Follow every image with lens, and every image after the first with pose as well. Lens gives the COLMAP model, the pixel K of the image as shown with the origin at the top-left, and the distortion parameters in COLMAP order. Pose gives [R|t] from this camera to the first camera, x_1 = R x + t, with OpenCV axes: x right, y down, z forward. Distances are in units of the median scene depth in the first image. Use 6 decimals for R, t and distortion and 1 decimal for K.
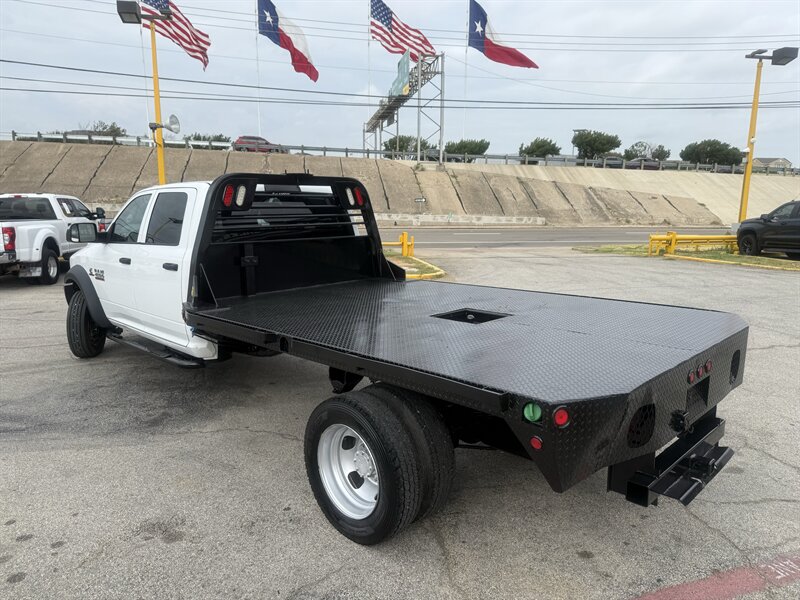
lens RADIAL K [[568.4, 0, 400.0], [0, 568.4, 300.0], [0, 0, 1]] dist [0.063826, -0.098068]
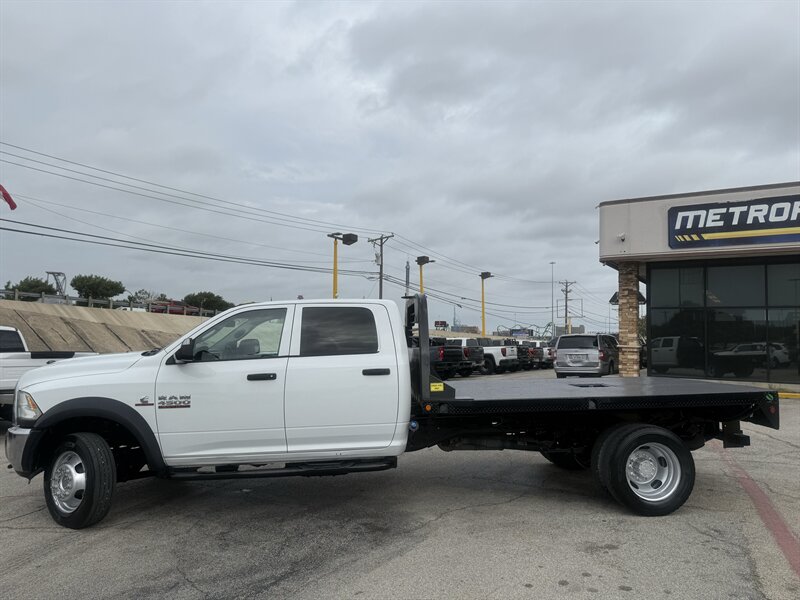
lens RADIAL K [[568.4, 0, 400.0], [0, 568.4, 300.0], [0, 0, 1]] dist [0.063826, -0.098068]
pose [[0.642352, 0.061118, 0.763969, -0.145978], [0.133609, 0.972621, -0.190150, 0.002170], [-0.754674, 0.224216, 0.616599, 0.031439]]
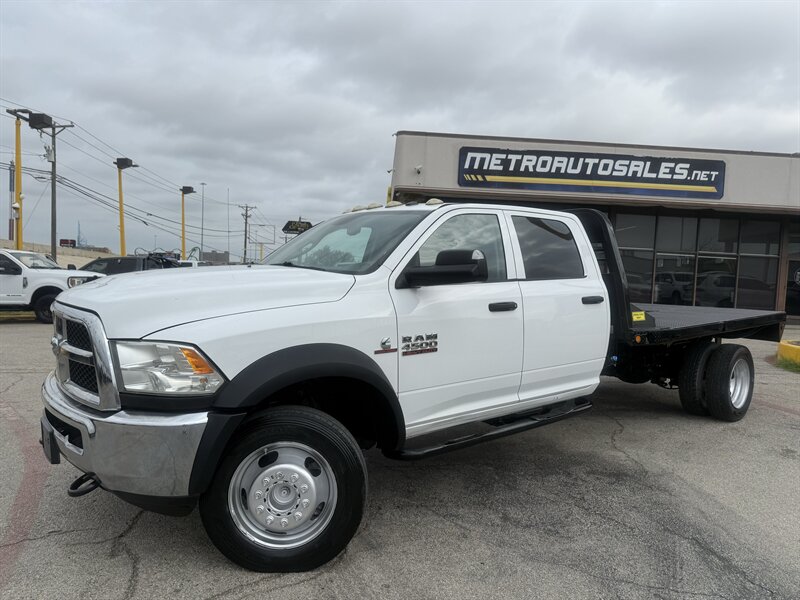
lens RADIAL K [[568.4, 0, 400.0], [0, 568.4, 300.0], [0, 0, 1]] dist [0.063826, -0.098068]
pose [[0.082035, -0.040253, 0.995816, -0.162161], [0.150602, 0.988211, 0.027539, -0.015894], [-0.985185, 0.147713, 0.087130, 0.147690]]
